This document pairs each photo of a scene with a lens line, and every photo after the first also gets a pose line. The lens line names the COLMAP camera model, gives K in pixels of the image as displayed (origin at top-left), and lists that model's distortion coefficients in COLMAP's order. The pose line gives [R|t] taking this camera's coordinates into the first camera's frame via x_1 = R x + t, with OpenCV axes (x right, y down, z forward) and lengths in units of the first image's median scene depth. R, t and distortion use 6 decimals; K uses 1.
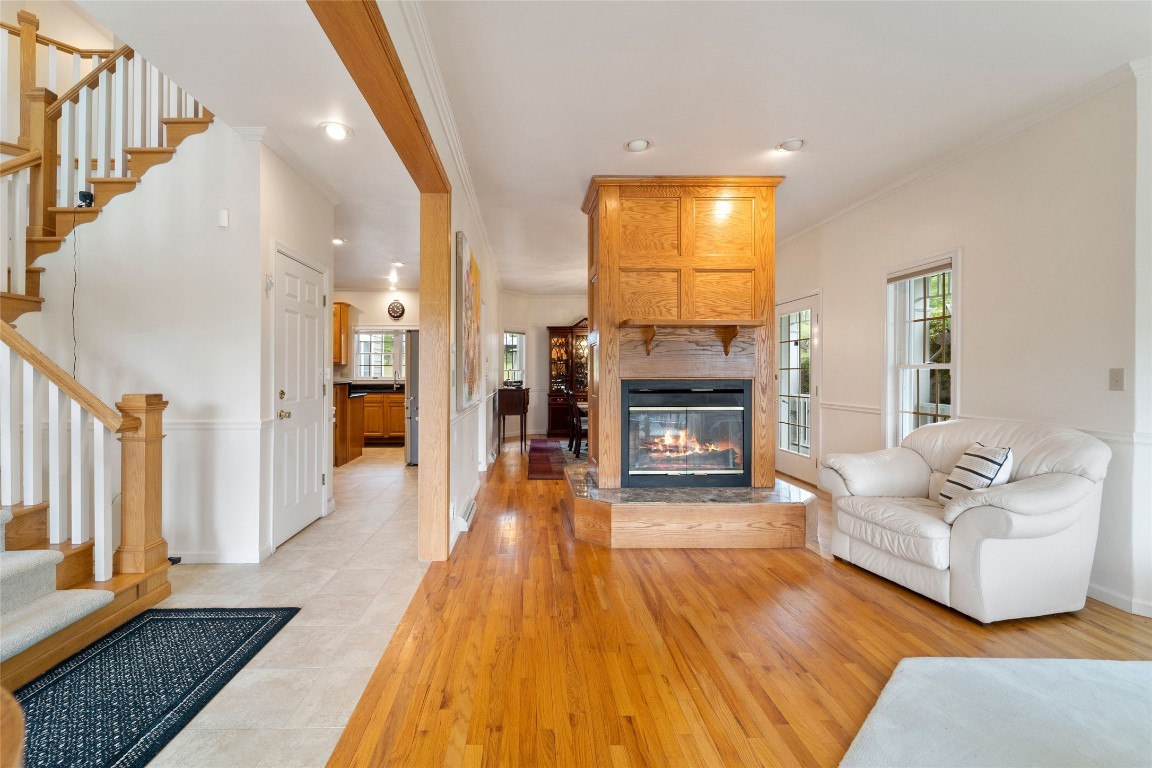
lens RADIAL K [[491.0, 0, 534.5], [0, 491.0, 371.0], [0, 0, 1]] dist [-0.001282, -0.000266]
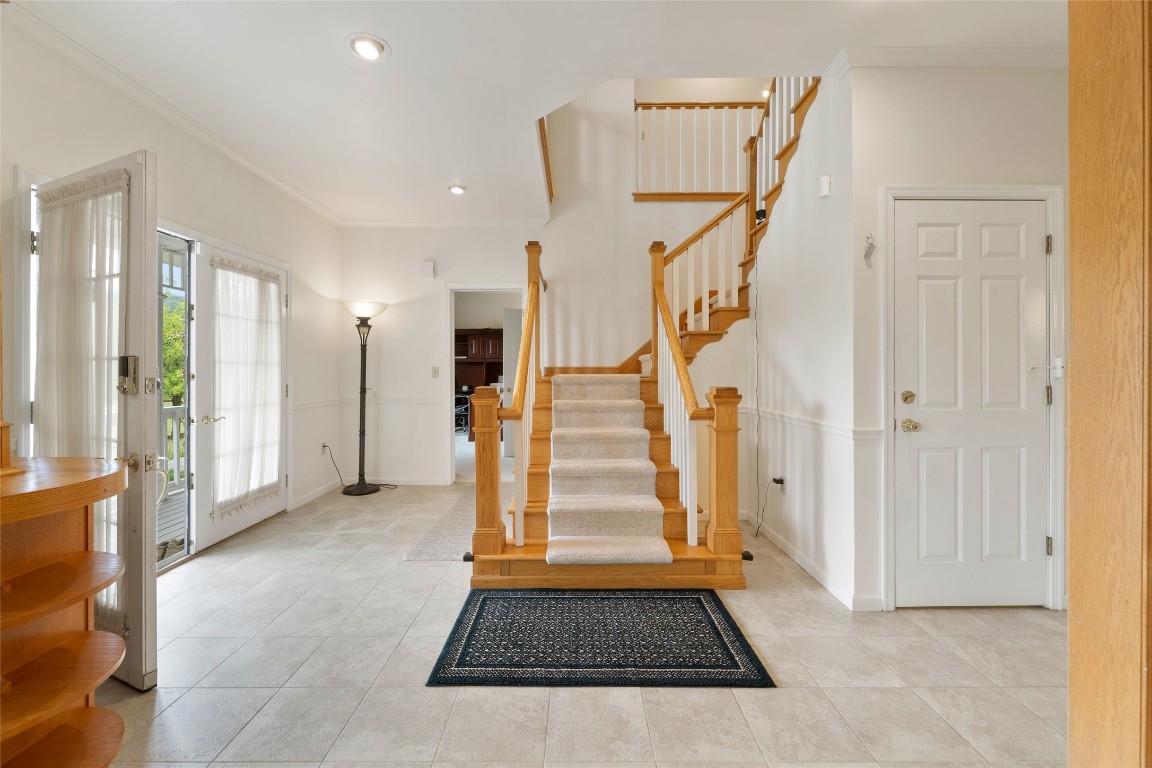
lens RADIAL K [[467.6, 0, 575.5], [0, 467.6, 366.7], [0, 0, 1]] dist [-0.000833, -0.000176]
pose [[-0.009784, -0.002854, -0.999948, 0.157331], [0.006011, 0.999978, -0.002912, 0.002475], [0.999934, -0.006039, -0.009767, 0.485884]]
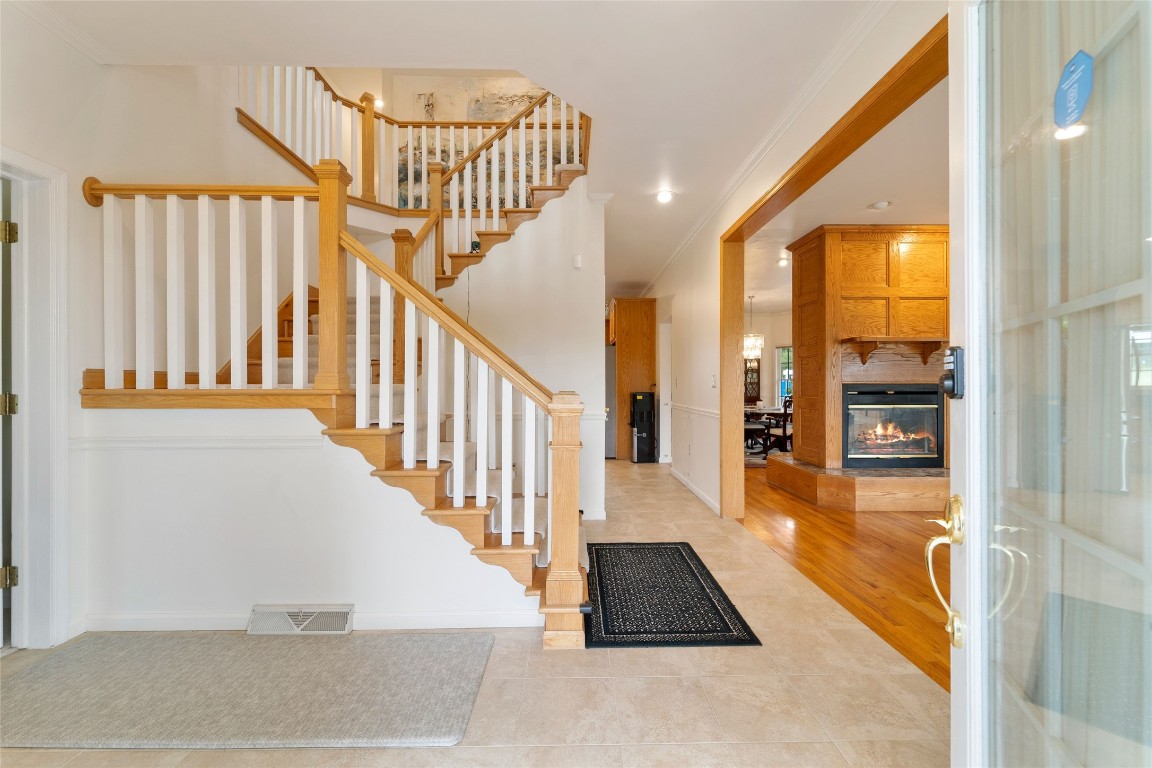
lens RADIAL K [[468.2, 0, 576.0], [0, 468.2, 384.0], [0, 0, 1]] dist [0.001835, 0.000128]
pose [[1.000000, -0.000267, 0.000841, -0.547135], [0.000266, 0.999999, 0.001130, 0.017817], [-0.000842, -0.001130, 0.999999, -0.233627]]
